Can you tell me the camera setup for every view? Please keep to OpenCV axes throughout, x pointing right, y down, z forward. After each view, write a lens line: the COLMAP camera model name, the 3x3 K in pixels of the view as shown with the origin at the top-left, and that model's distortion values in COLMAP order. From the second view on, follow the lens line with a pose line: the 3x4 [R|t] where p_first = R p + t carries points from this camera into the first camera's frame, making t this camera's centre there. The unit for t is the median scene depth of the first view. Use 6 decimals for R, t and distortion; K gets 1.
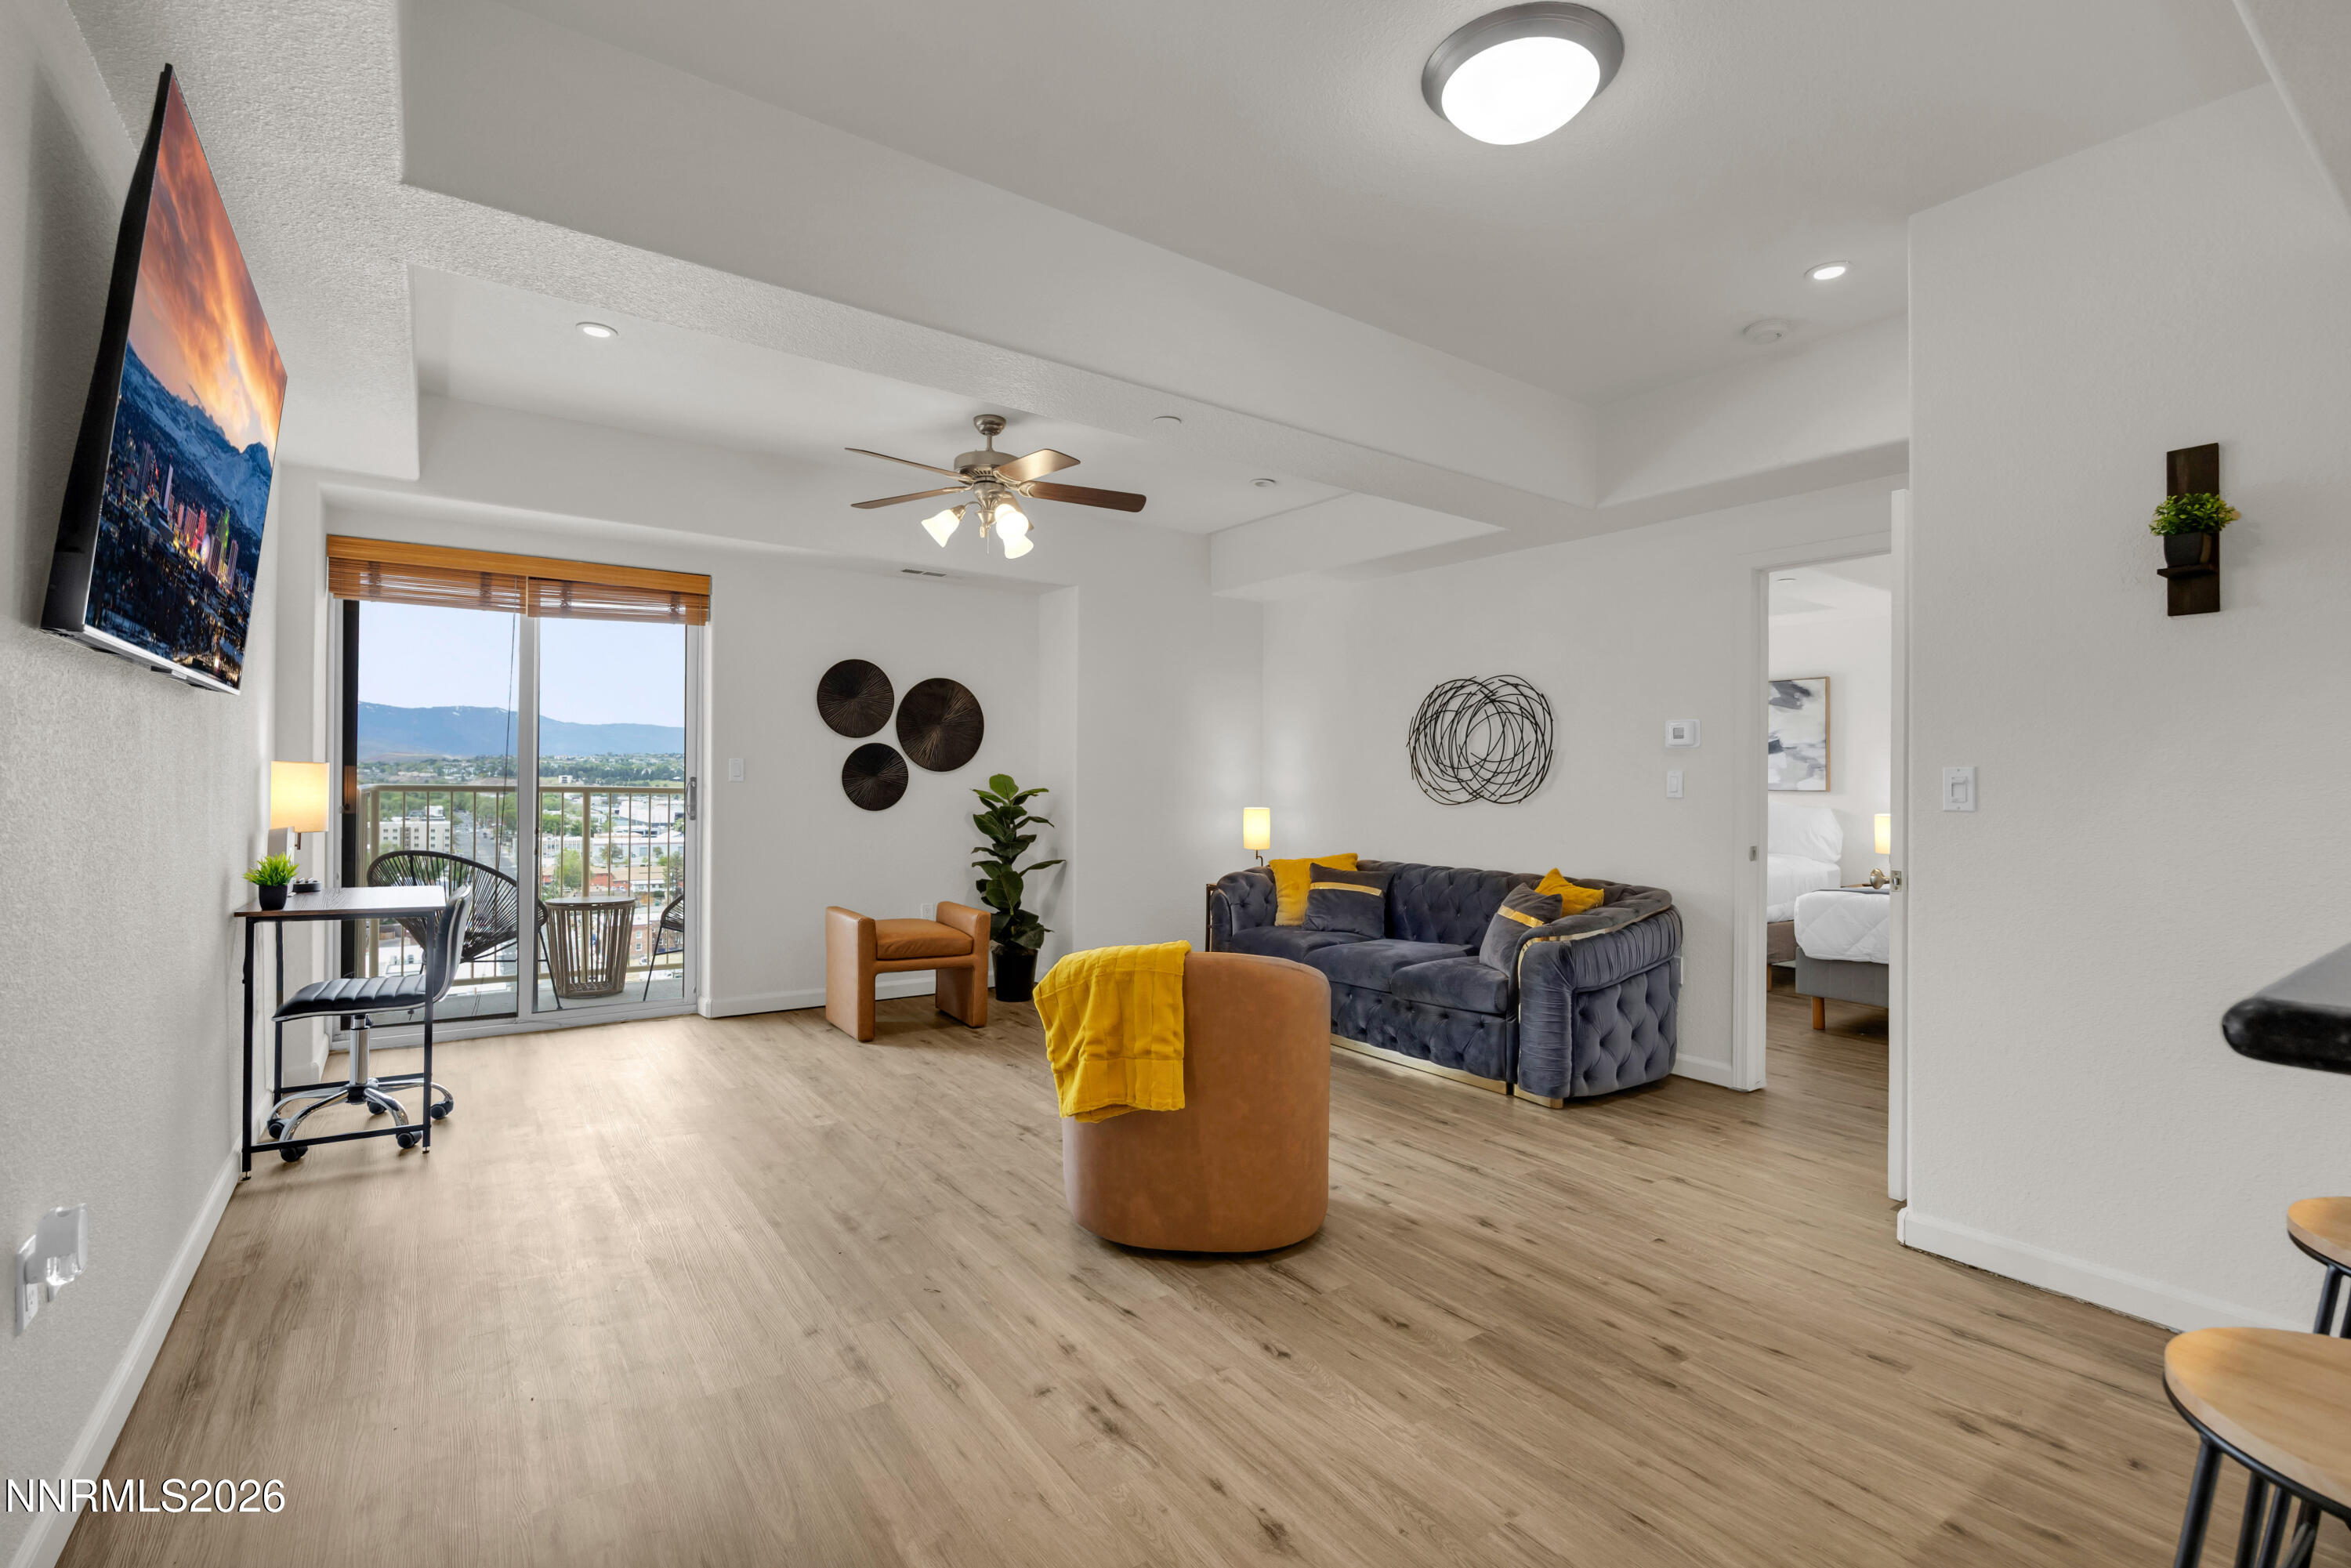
lens RADIAL K [[1053.6, 0, 1177.5], [0, 1053.6, 792.2], [0, 0, 1]] dist [-0.014111, 0.000110]
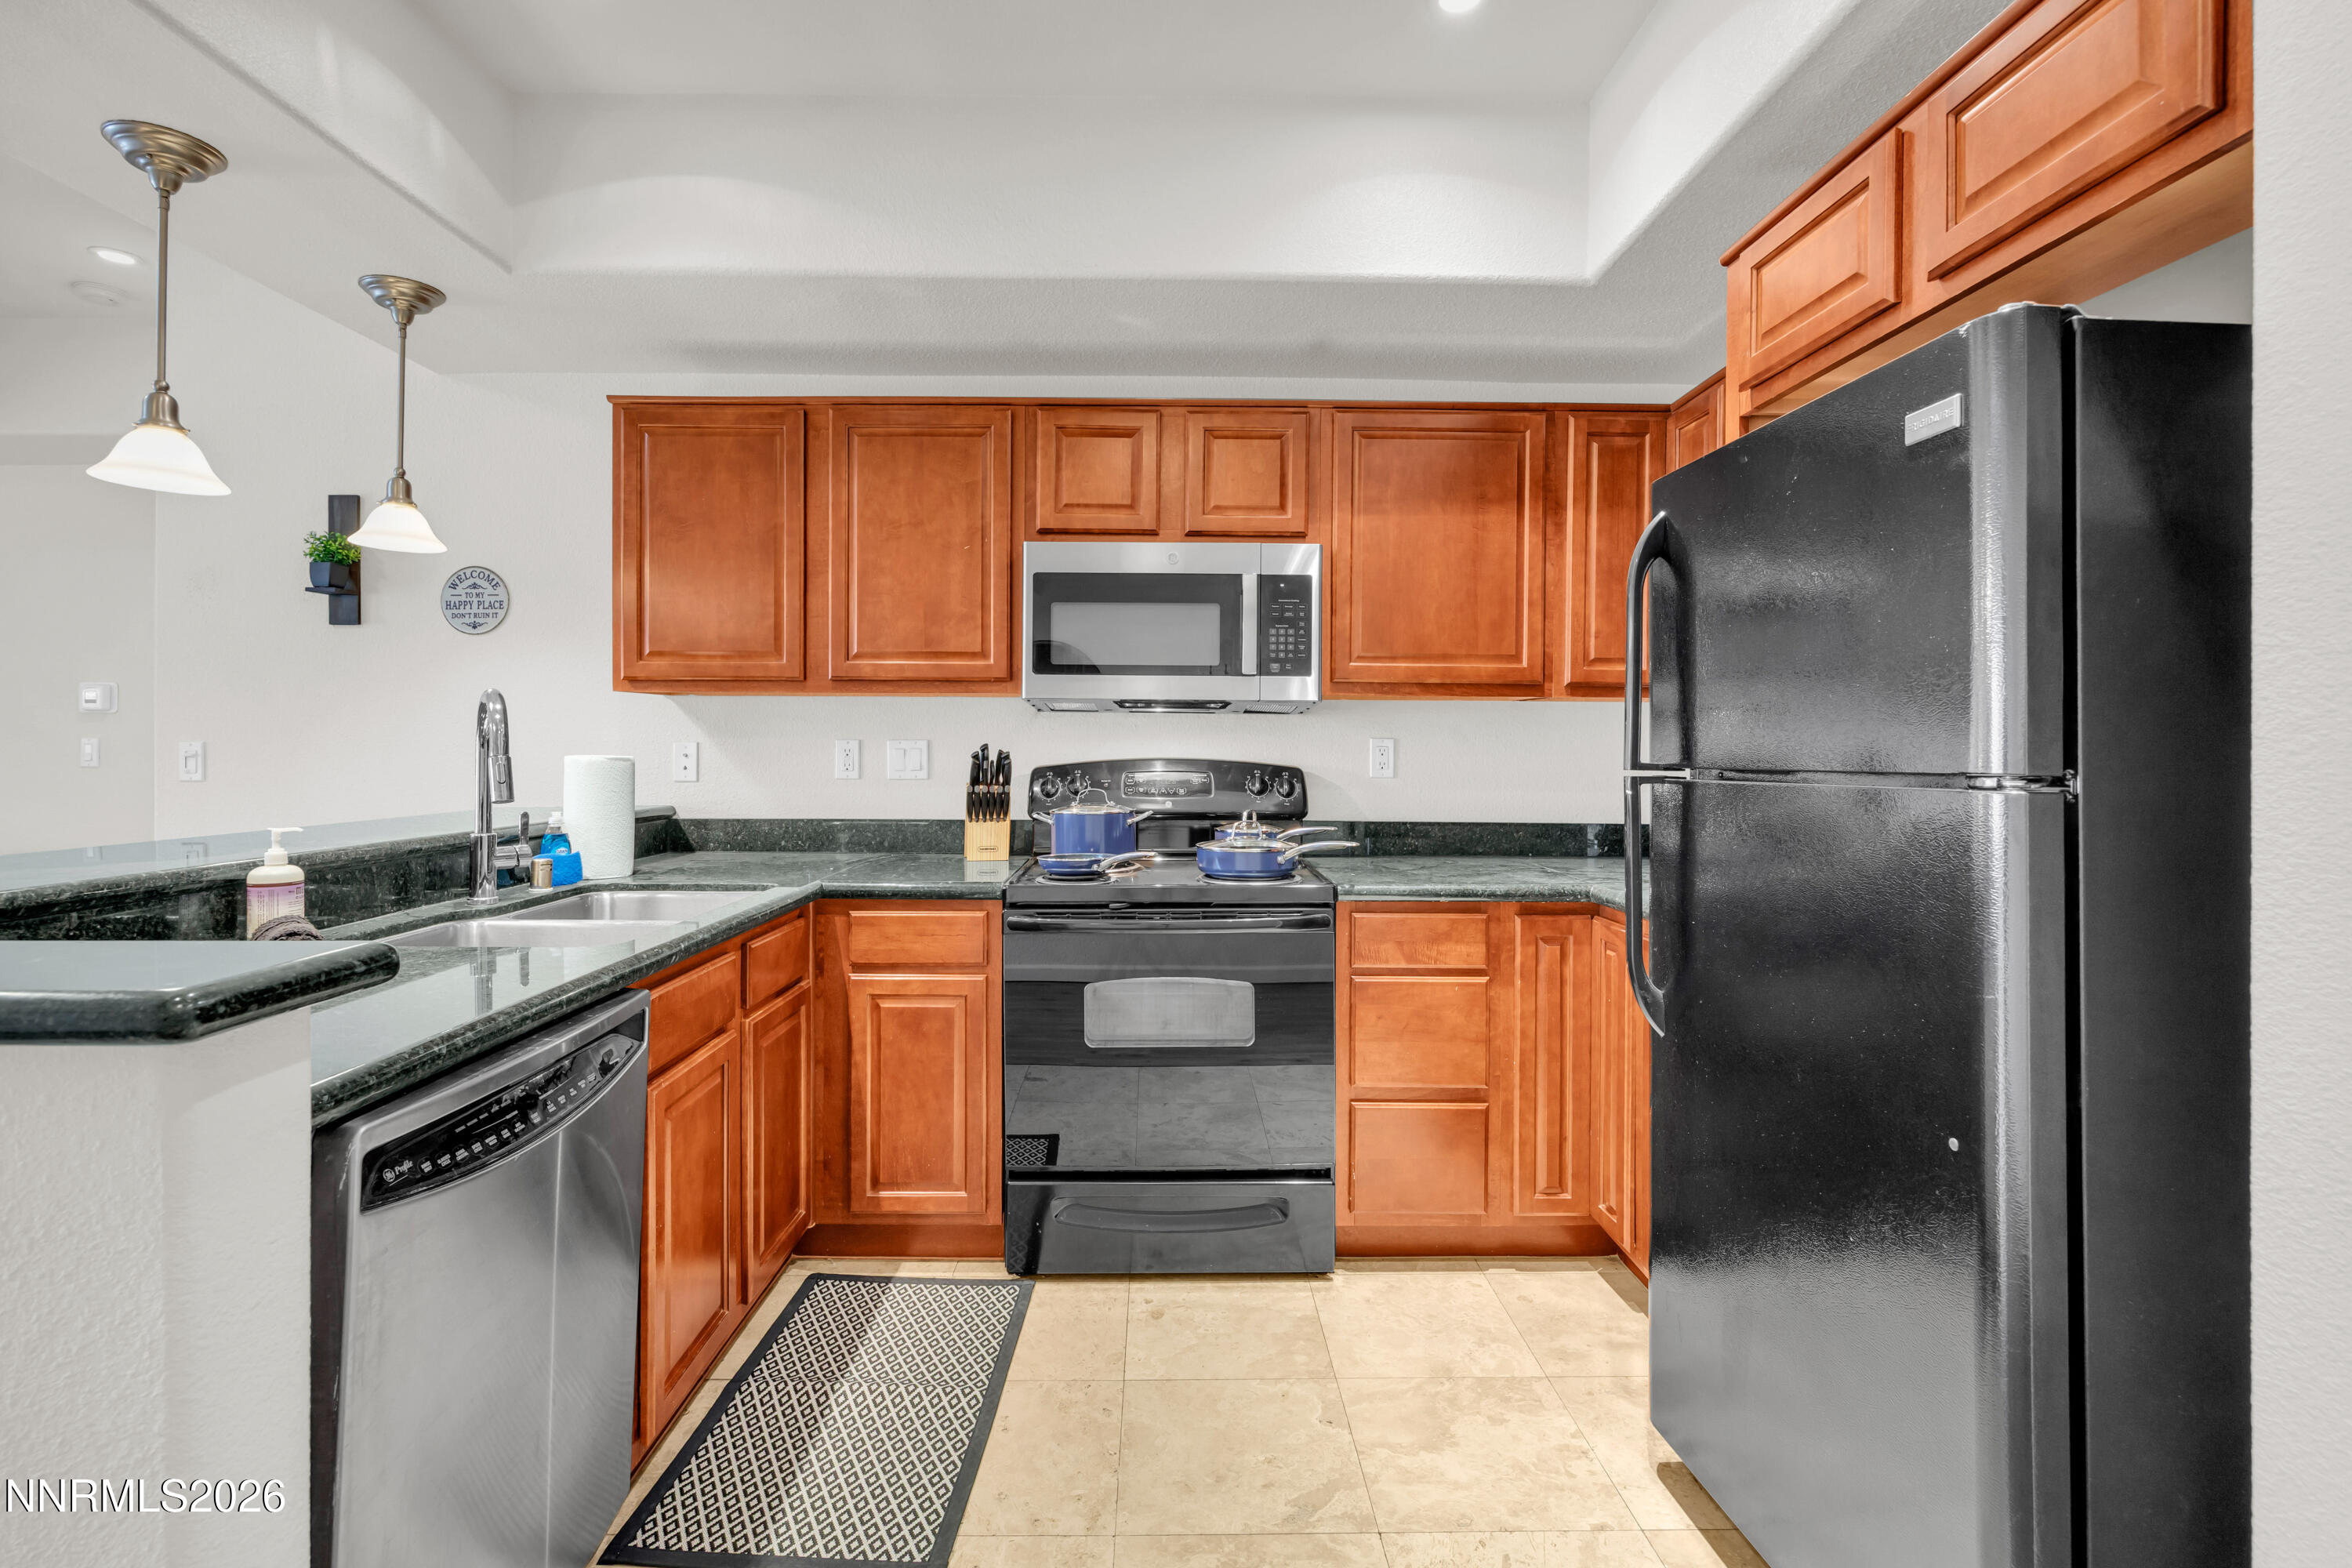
lens RADIAL K [[1080.8, 0, 1172.3], [0, 1080.8, 753.9], [0, 0, 1]] dist [-0.007924, -0.000263]
pose [[0.573848, -0.018022, 0.818763, 0.255958], [0.008986, 0.999836, 0.015710, -0.012418], [-0.818913, -0.001658, 0.573916, -0.327171]]
